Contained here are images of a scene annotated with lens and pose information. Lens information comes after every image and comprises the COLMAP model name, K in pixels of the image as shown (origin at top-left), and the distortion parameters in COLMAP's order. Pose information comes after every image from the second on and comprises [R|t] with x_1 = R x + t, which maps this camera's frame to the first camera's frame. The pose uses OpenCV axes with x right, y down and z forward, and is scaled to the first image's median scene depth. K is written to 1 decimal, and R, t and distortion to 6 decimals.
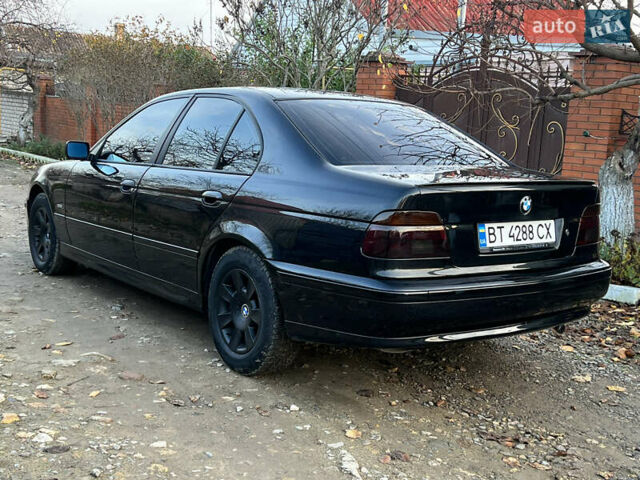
lens RADIAL K [[920.5, 0, 309.6], [0, 920.5, 231.6], [0, 0, 1]] dist [0.106122, 0.000000]
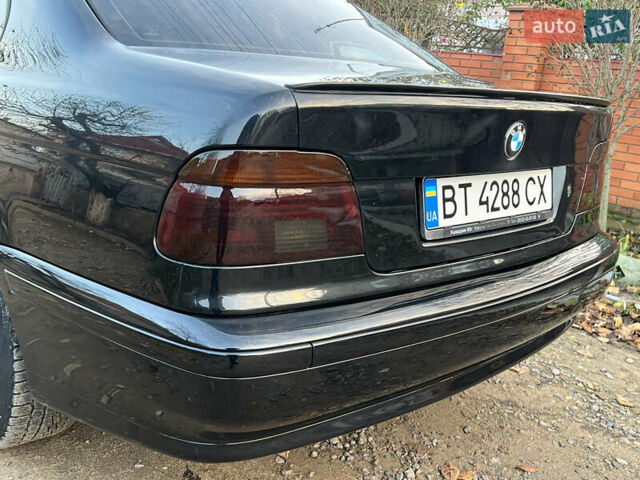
lens RADIAL K [[687.8, 0, 331.7], [0, 687.8, 251.6], [0, 0, 1]] dist [0.138946, 0.000000]
pose [[0.993480, 0.002683, 0.113974, 0.092224], [-0.017812, 0.991099, 0.131928, -0.017138], [-0.112605, -0.133098, 0.984685, 0.632257]]
